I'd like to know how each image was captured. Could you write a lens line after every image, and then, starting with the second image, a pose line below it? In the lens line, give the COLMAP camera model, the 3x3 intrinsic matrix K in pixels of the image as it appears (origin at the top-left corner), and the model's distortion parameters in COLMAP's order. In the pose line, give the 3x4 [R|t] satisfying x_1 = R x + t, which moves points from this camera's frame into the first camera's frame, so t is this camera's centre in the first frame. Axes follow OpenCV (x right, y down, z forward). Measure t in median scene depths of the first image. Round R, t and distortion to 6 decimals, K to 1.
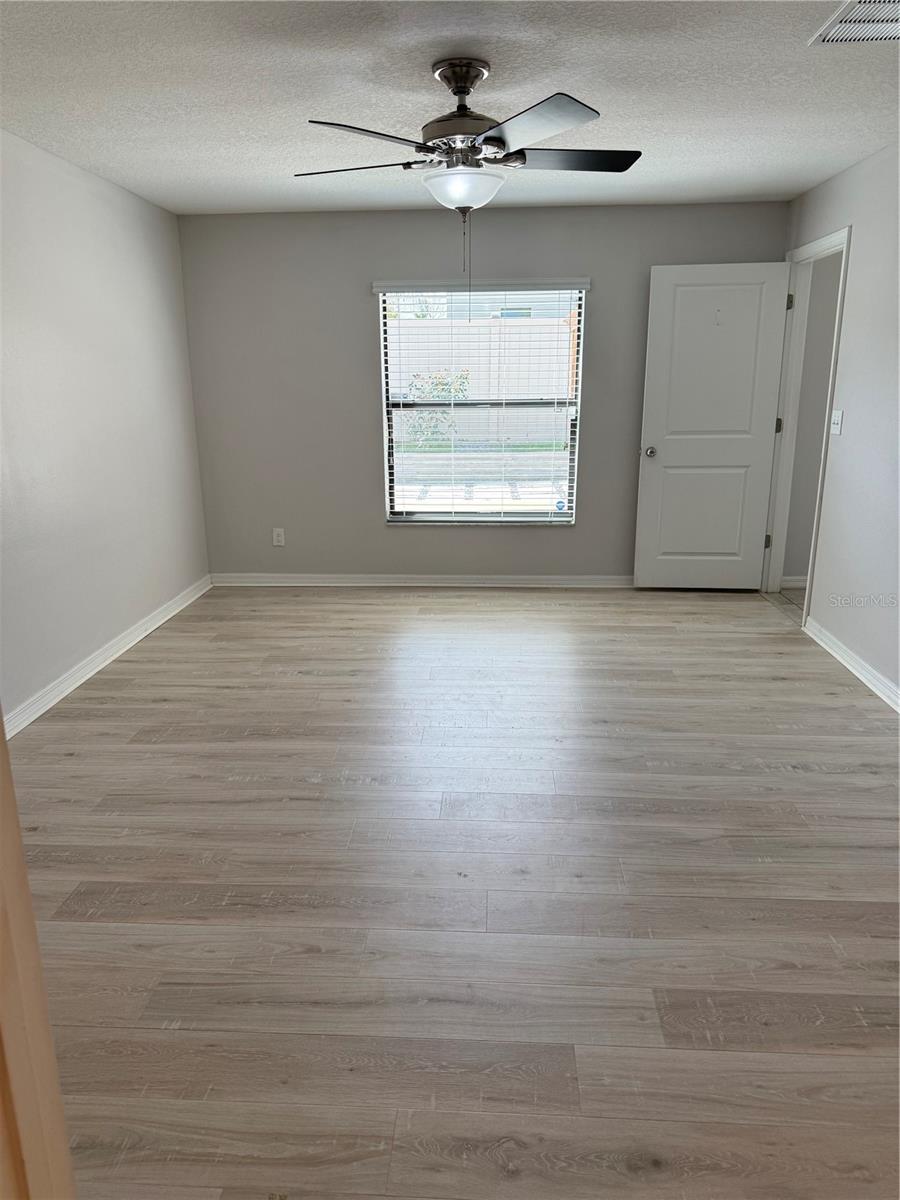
lens RADIAL K [[847.0, 0, 449.6], [0, 847.0, 593.3], [0, 0, 1]] dist [0.059142, -0.065799]
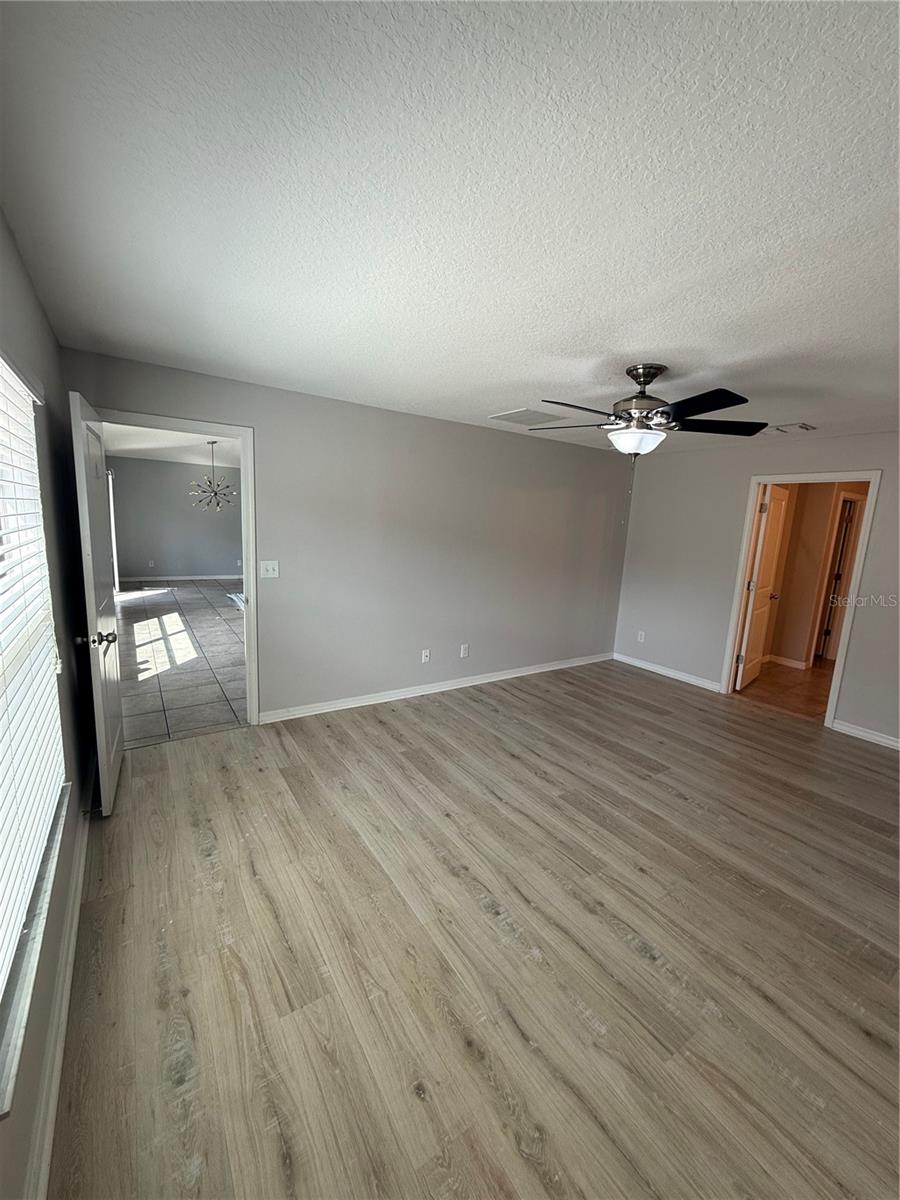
lens RADIAL K [[480.3, 0, 557.5], [0, 480.3, 581.5], [0, 0, 1]] dist [0.002203, -0.000249]
pose [[-0.718193, -0.109540, 0.687168, -0.352865], [0.130239, 0.948919, 0.287384, -0.313054], [-0.683547, 0.295893, -0.667241, 1.221457]]
